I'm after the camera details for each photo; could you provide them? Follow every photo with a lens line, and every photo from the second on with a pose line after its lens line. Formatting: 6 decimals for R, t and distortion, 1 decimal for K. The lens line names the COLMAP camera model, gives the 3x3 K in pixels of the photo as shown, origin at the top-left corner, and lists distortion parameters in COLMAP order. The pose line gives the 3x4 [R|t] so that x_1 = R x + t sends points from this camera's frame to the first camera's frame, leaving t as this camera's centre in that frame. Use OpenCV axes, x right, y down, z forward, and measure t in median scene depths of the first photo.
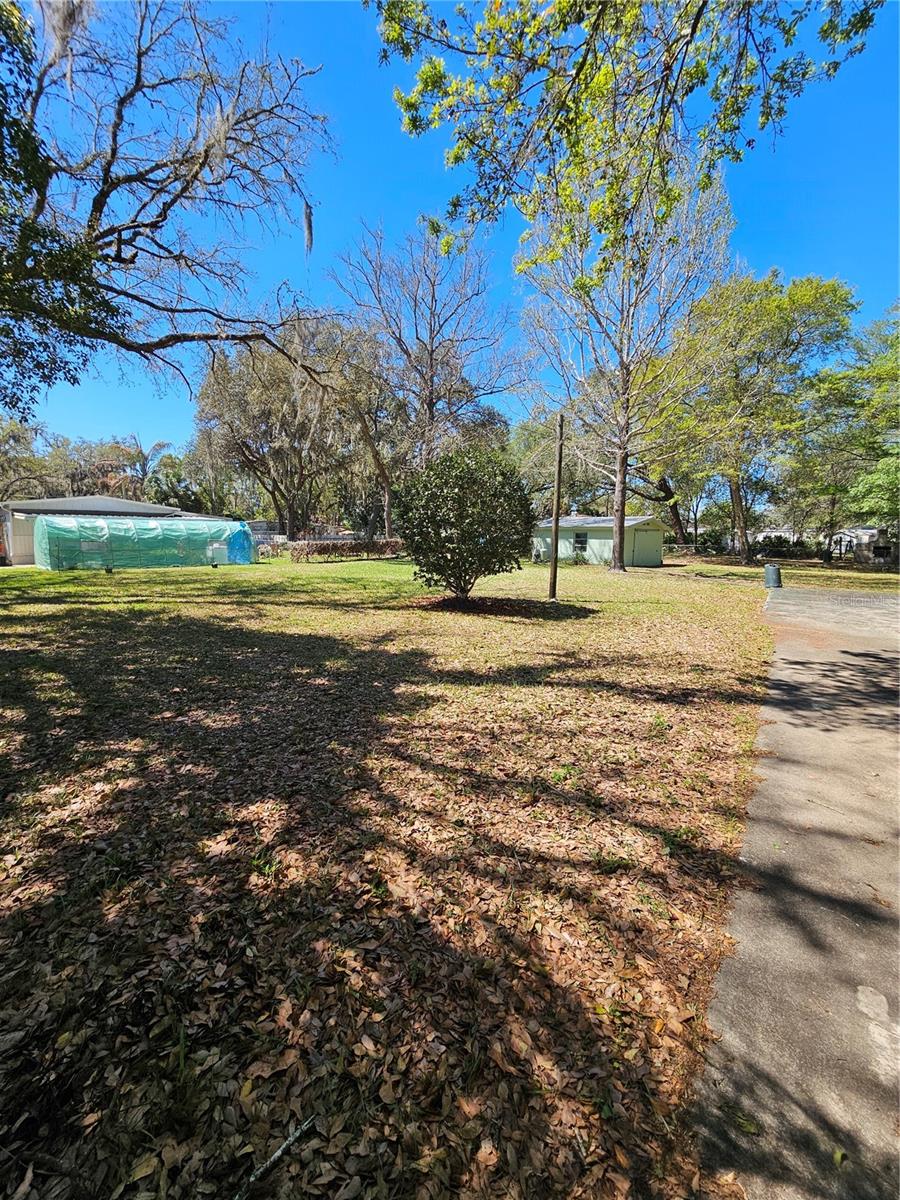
lens RADIAL K [[491.2, 0, 443.6], [0, 491.2, 595.9], [0, 0, 1]] dist [0.002199, -0.002485]
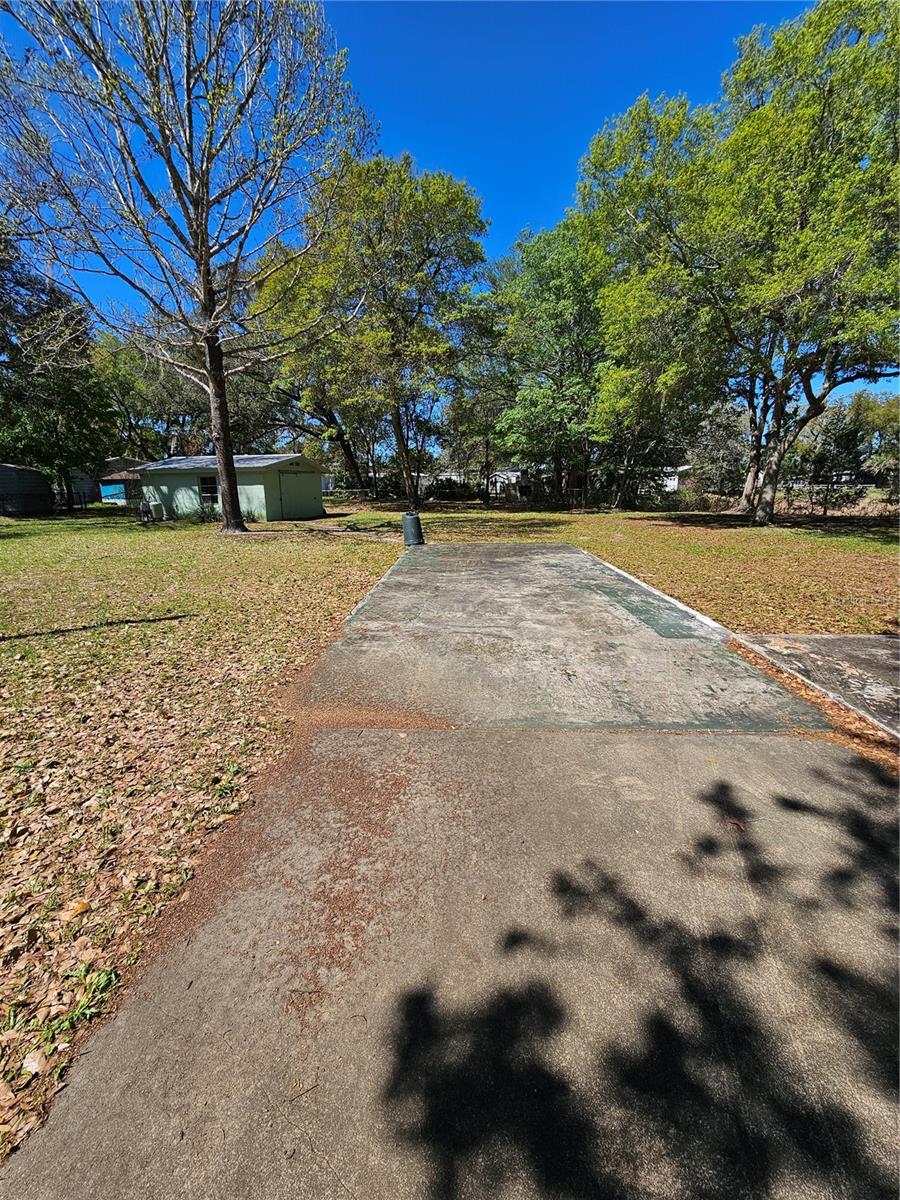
lens RADIAL K [[487.7, 0, 445.6], [0, 487.7, 598.3], [0, 0, 1]] dist [-0.003264, -0.000052]
pose [[0.842072, -0.145239, 0.519443, 0.470893], [0.088203, 0.987179, 0.133034, -0.044856], [-0.532105, -0.066207, 0.844086, 0.529734]]
